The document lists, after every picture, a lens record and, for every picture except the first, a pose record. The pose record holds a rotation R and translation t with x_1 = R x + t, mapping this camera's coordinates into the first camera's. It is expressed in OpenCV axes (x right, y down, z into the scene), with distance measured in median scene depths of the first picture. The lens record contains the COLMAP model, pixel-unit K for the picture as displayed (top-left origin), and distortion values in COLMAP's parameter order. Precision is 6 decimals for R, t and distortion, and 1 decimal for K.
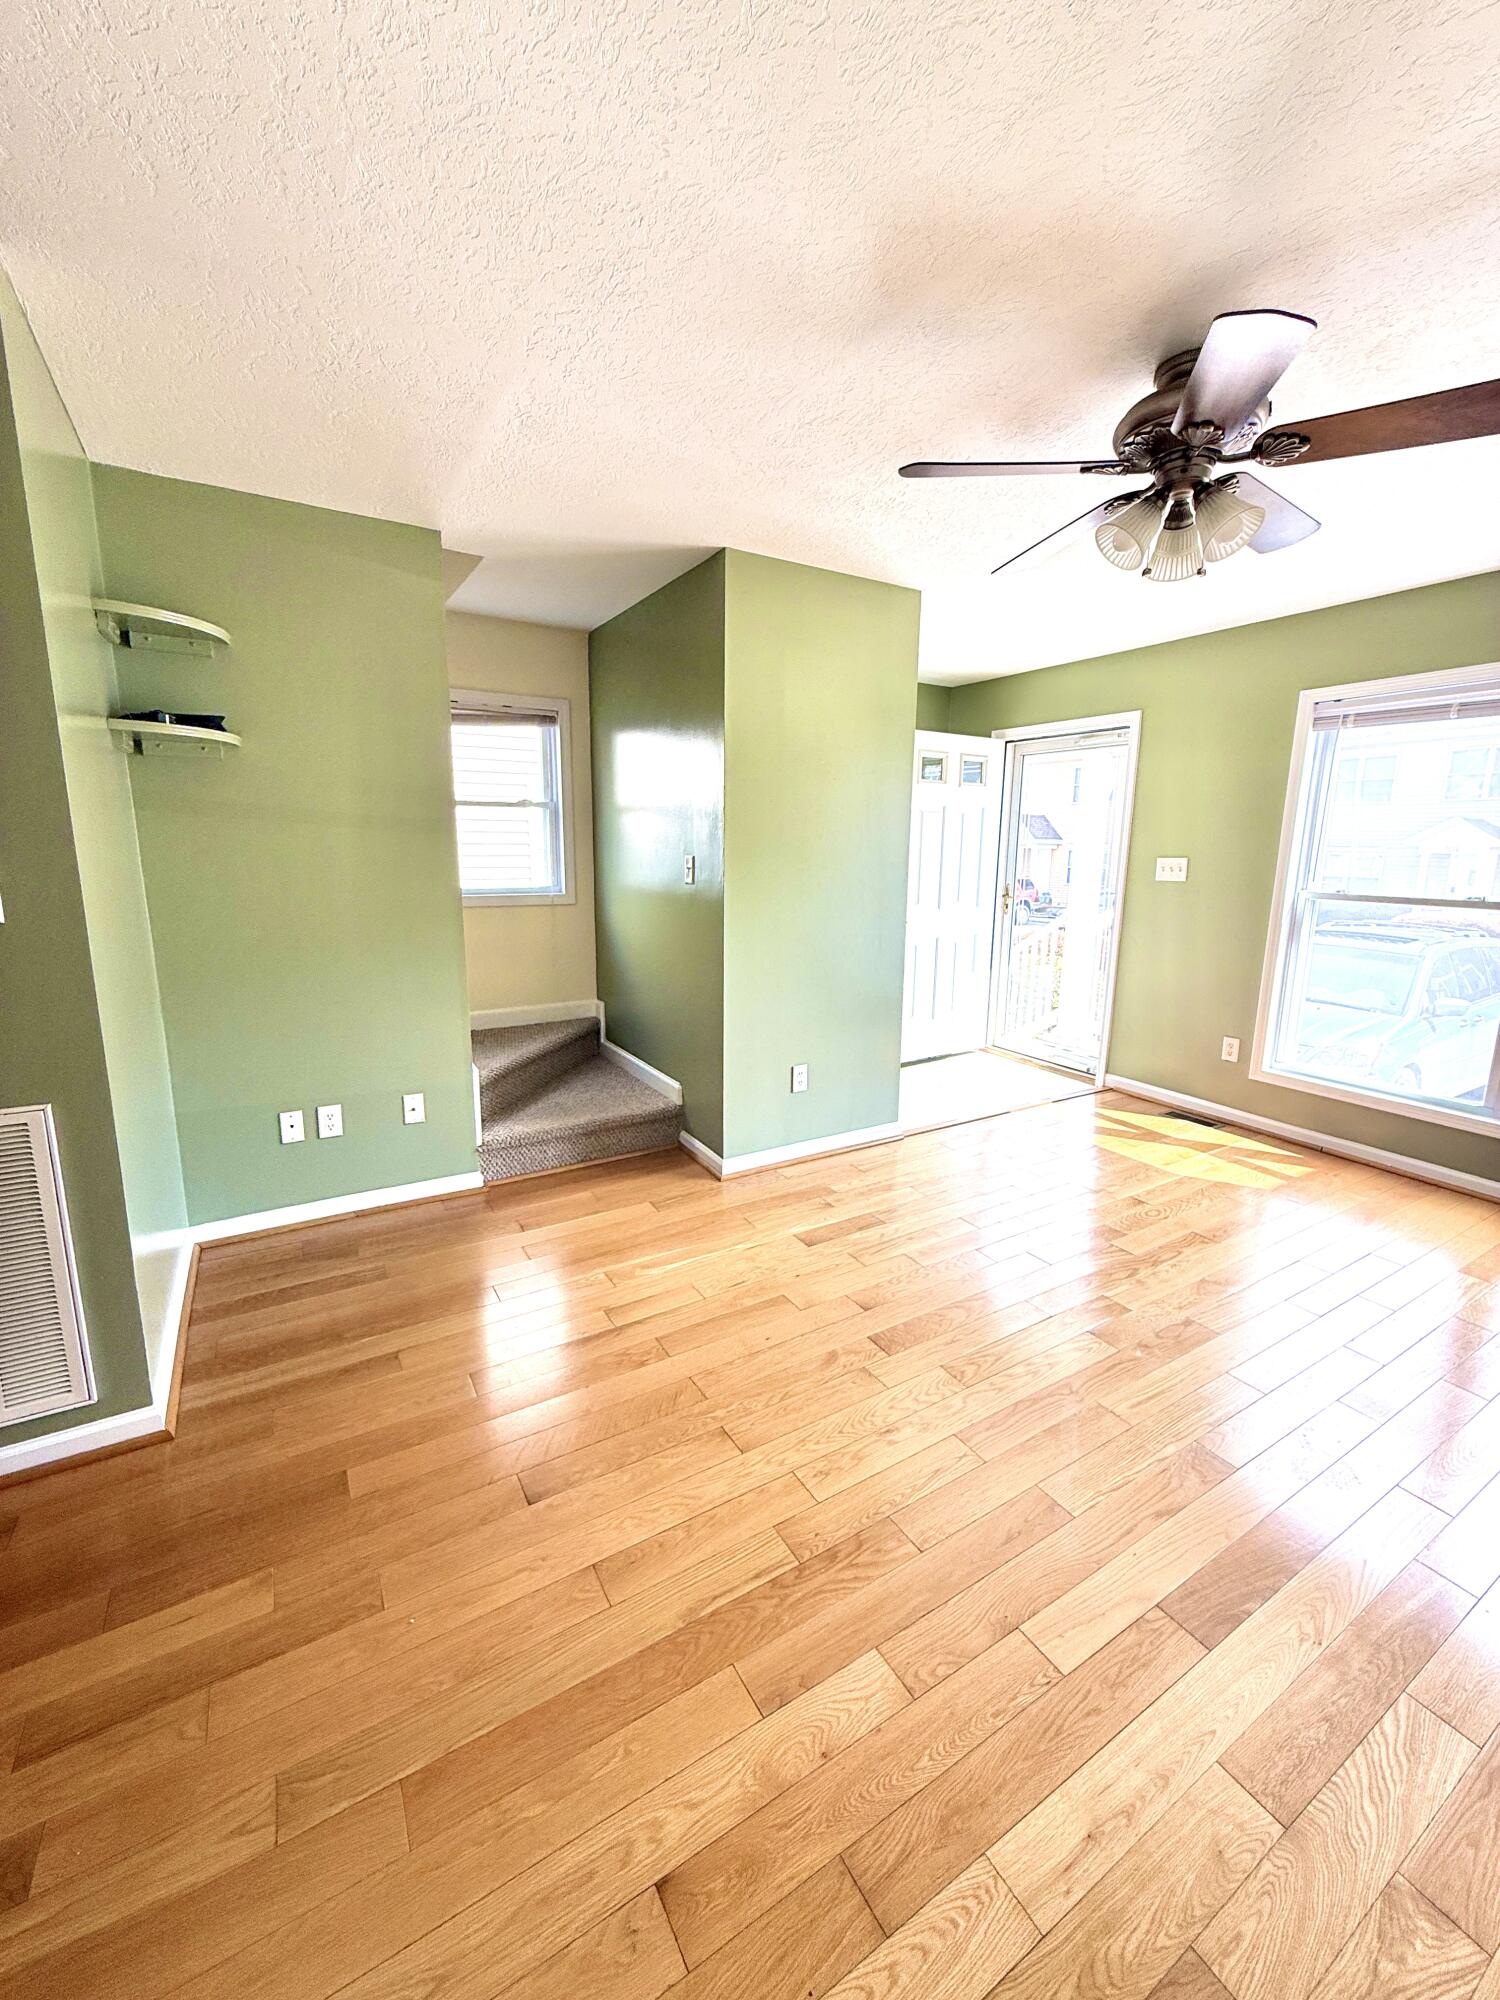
lens RADIAL K [[807.5, 0, 753.2], [0, 807.5, 996.0], [0, 0, 1]] dist [0.001472, -0.000330]
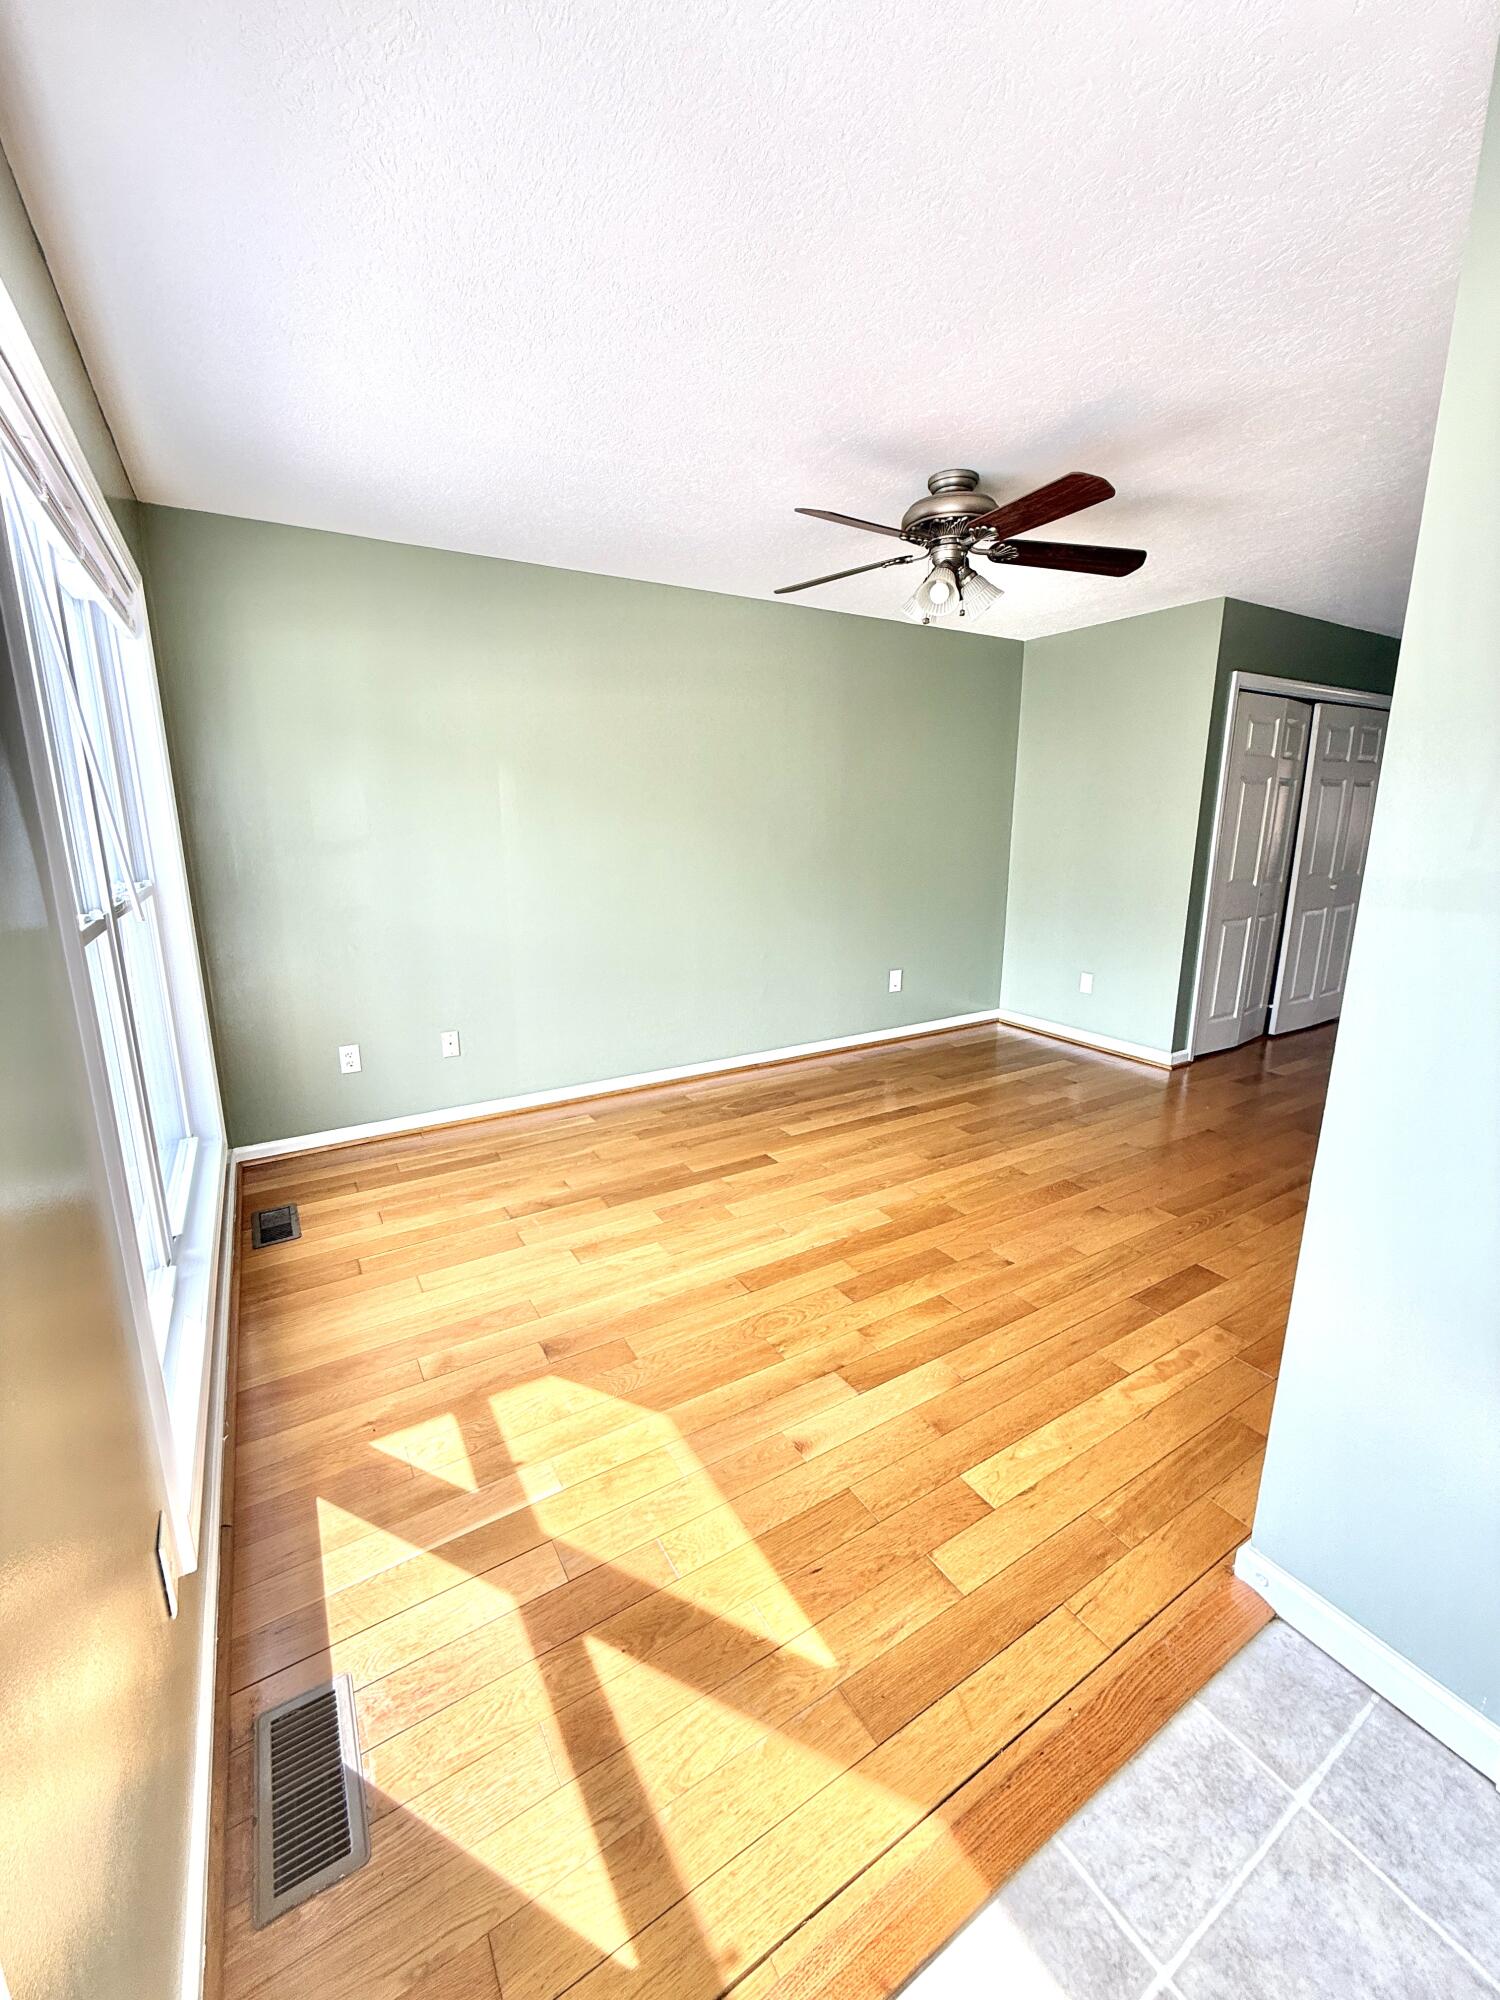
lens RADIAL K [[807.5, 0, 756.9], [0, 807.5, 999.4], [0, 0, 1]] dist [0.001472, -0.000330]
pose [[-0.999832, -0.006155, -0.017265, 0.425132], [-0.012570, 0.915791, 0.401458, -0.233655], [0.013341, 0.401607, -0.915715, 1.251441]]
